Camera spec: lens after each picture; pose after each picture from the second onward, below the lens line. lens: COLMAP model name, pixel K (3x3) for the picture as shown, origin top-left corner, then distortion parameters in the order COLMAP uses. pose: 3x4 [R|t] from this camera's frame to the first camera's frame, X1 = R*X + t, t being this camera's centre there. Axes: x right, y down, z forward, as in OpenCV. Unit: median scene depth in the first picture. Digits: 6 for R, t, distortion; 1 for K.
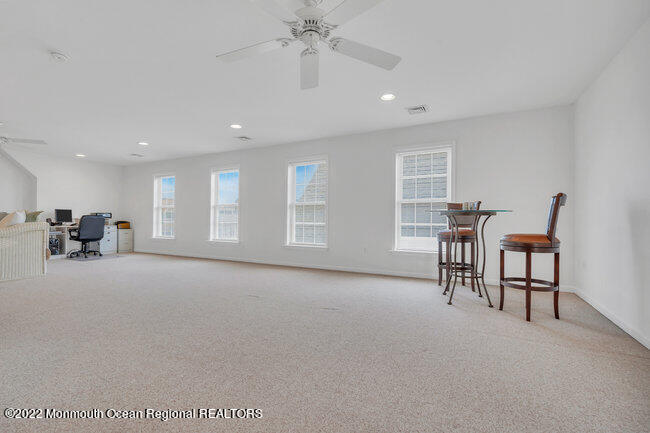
lens RADIAL K [[298.8, 0, 325.0], [0, 298.8, 216.5], [0, 0, 1]] dist [-0.002337, -0.000236]
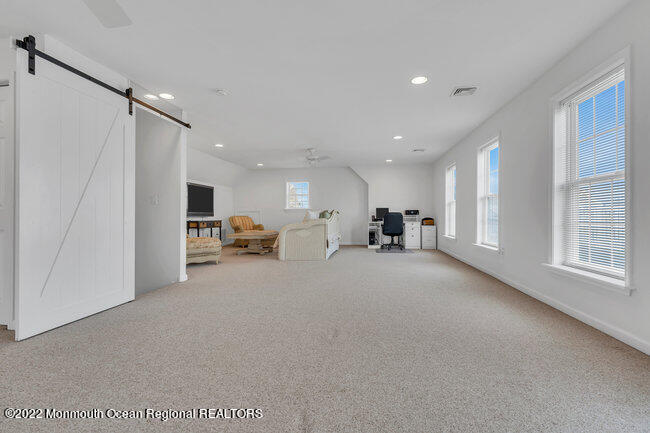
lens RADIAL K [[298.8, 0, 325.0], [0, 298.8, 216.5], [0, 0, 1]] dist [-0.002337, -0.000236]
pose [[0.322888, -0.001998, -0.946435, 0.196931], [0.014787, 0.999886, 0.002934, 0.003751], [0.946322, -0.014943, 0.322881, 0.400545]]
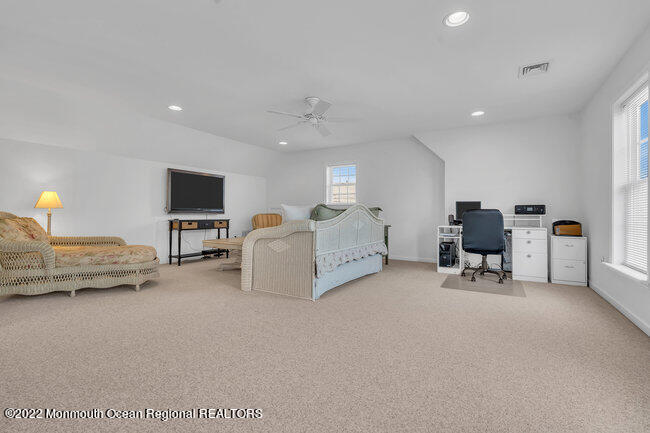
lens RADIAL K [[298.8, 0, 325.0], [0, 298.8, 216.5], [0, 0, 1]] dist [-0.002337, -0.000236]
pose [[-0.053695, 0.001954, -0.998555, -0.186795], [0.004796, 0.999987, 0.001699, 0.007294], [0.998546, -0.004698, -0.053703, 0.729429]]
